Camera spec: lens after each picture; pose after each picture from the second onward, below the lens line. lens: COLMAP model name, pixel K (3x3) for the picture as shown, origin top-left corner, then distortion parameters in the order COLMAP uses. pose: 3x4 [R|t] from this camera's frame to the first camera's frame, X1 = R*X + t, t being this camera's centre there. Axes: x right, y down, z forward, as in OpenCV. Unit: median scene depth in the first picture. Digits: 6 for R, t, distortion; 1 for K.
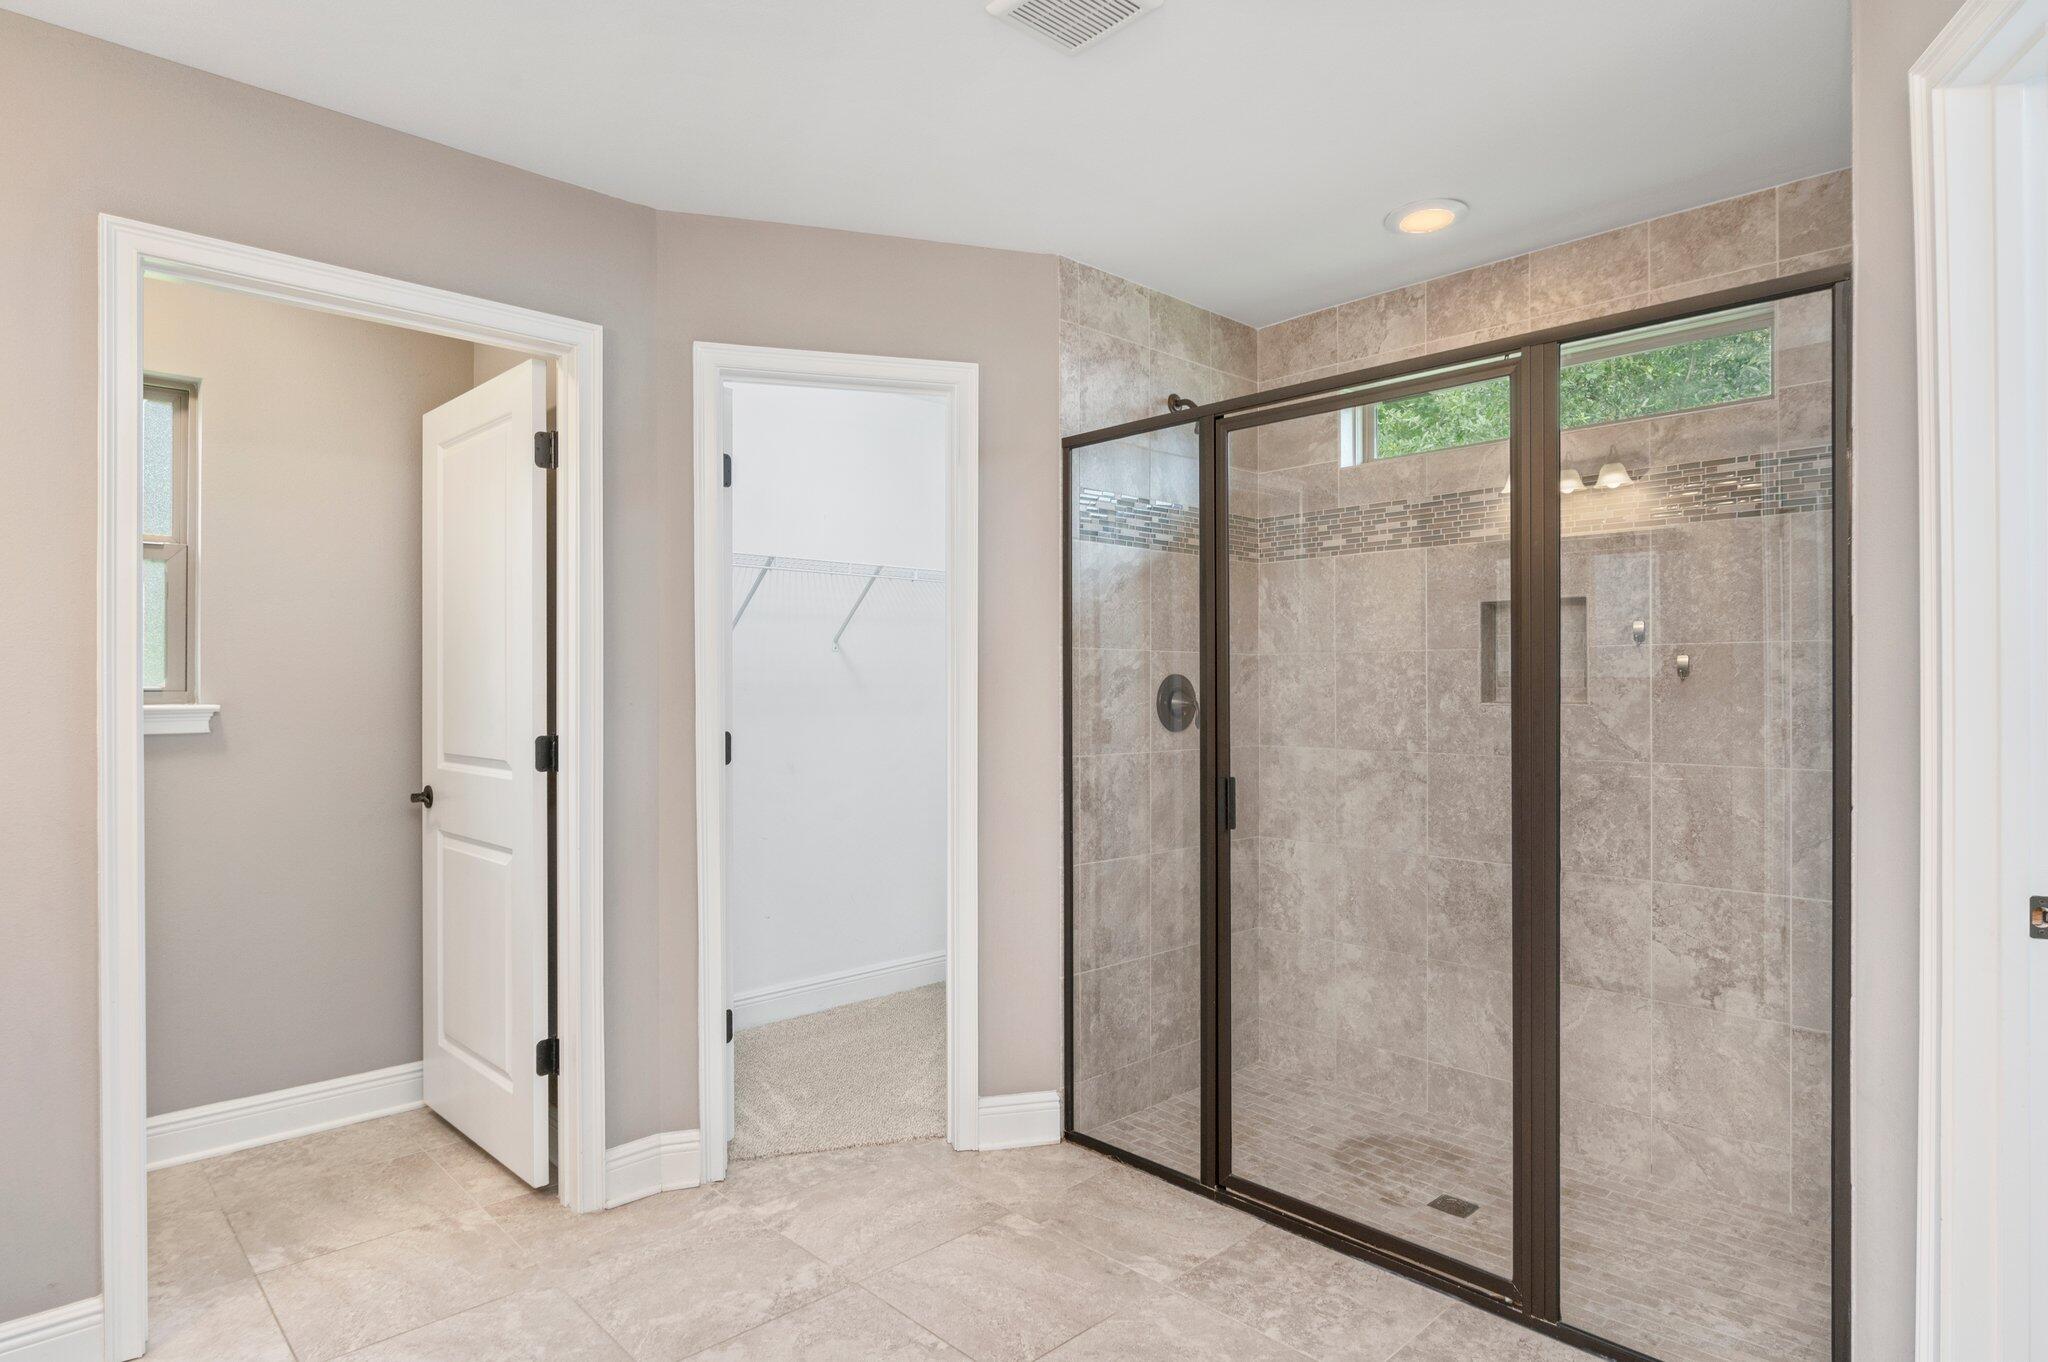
lens RADIAL K [[1121.9, 0, 1026.4], [0, 1121.9, 690.0], [0, 0, 1]] dist [-0.001933, -0.000060]
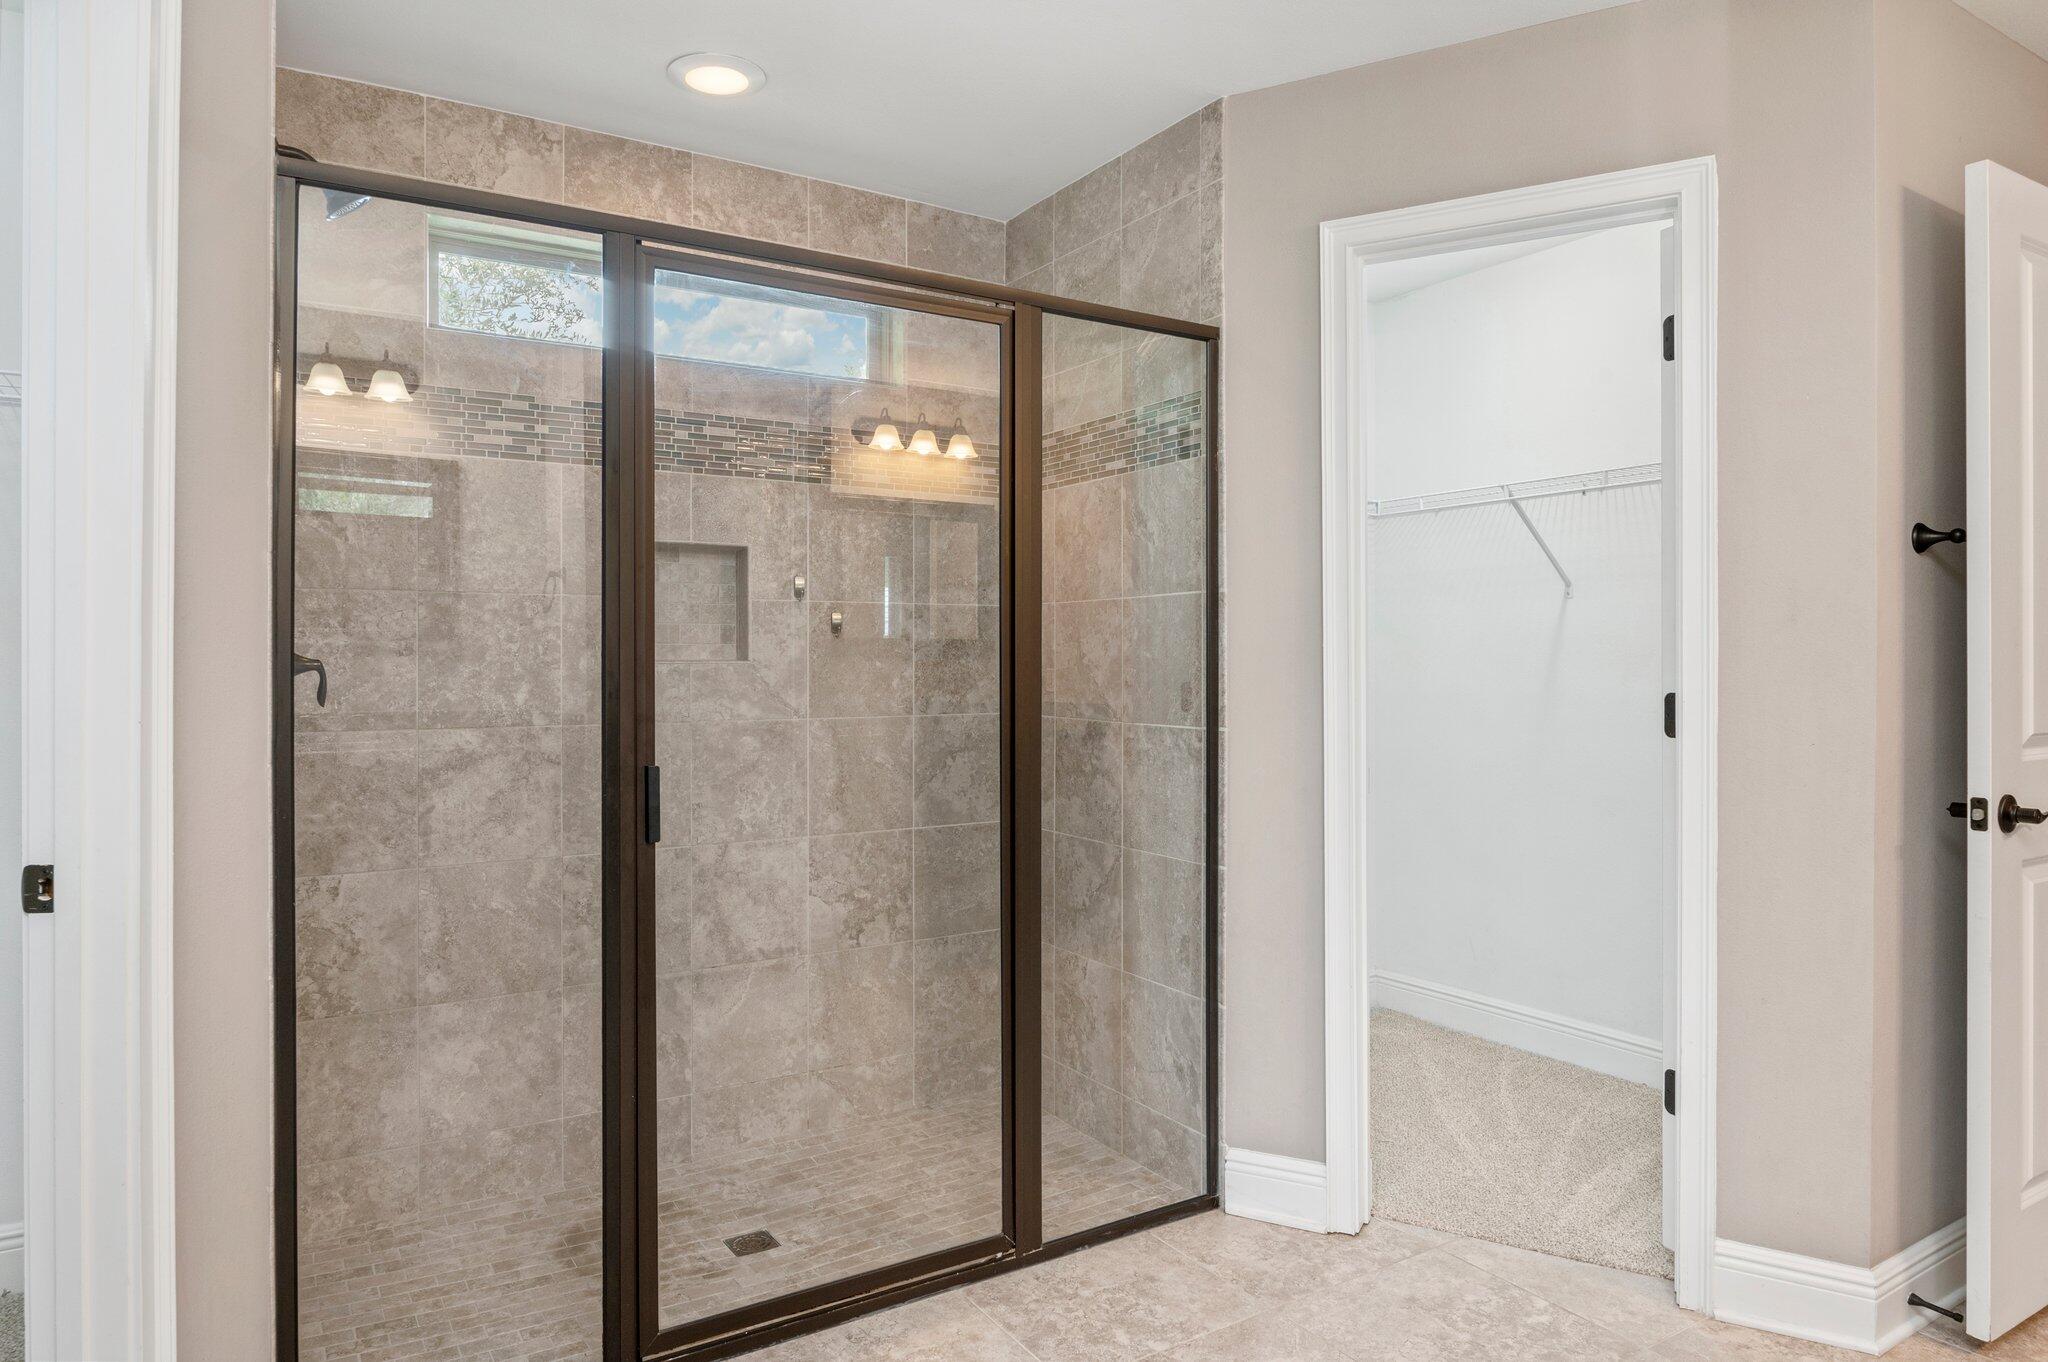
lens RADIAL K [[1279.6, 0, 1023.5], [0, 1279.6, 660.8], [0, 0, 1]] dist [-0.000450, -0.001844]
pose [[0.198271, -0.001458, 0.980146, -0.521998], [0.003881, 0.999992, 0.000702, 0.012824], [-0.980139, 0.003665, 0.198275, 0.579731]]
